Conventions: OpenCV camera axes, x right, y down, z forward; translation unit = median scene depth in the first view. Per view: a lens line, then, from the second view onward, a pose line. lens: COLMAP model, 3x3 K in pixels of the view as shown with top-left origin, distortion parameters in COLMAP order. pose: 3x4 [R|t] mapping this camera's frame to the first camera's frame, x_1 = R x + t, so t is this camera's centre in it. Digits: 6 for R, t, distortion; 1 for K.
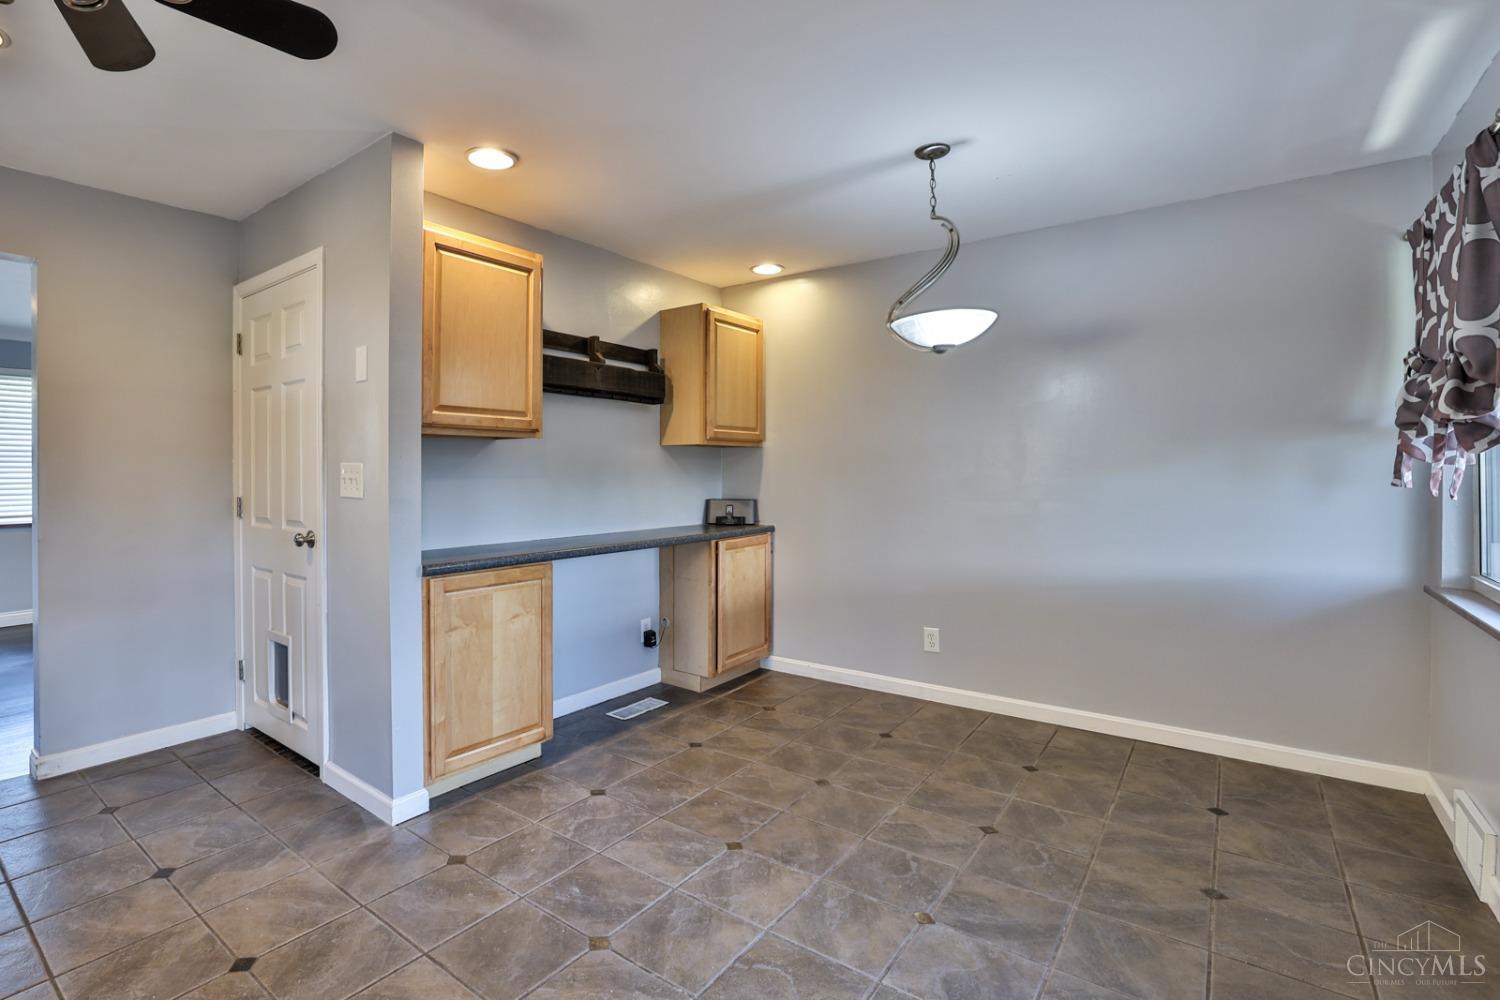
lens RADIAL K [[711.8, 0, 673.7], [0, 711.8, 473.6], [0, 0, 1]] dist [-0.032799, 0.001575]
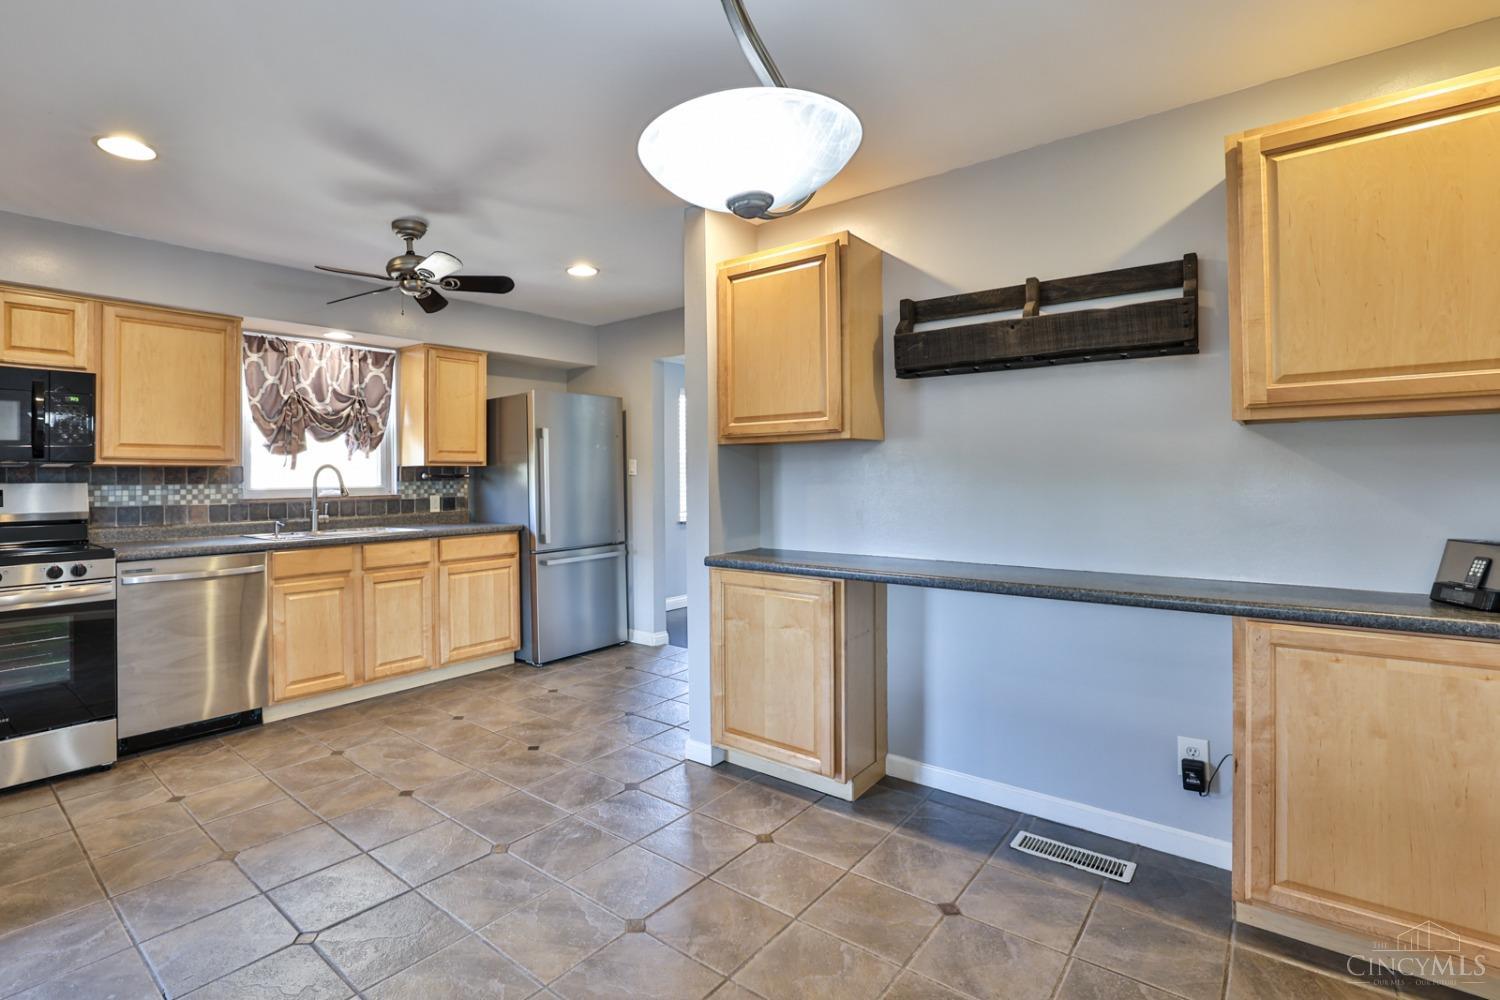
lens RADIAL K [[711.8, 0, 673.7], [0, 711.8, 473.6], [0, 0, 1]] dist [-0.032799, 0.001575]
pose [[-0.036292, -0.002595, -0.999338, 0.763119], [0.002422, 0.999993, -0.002685, -0.004850], [0.999338, -0.002518, -0.036286, 0.894881]]
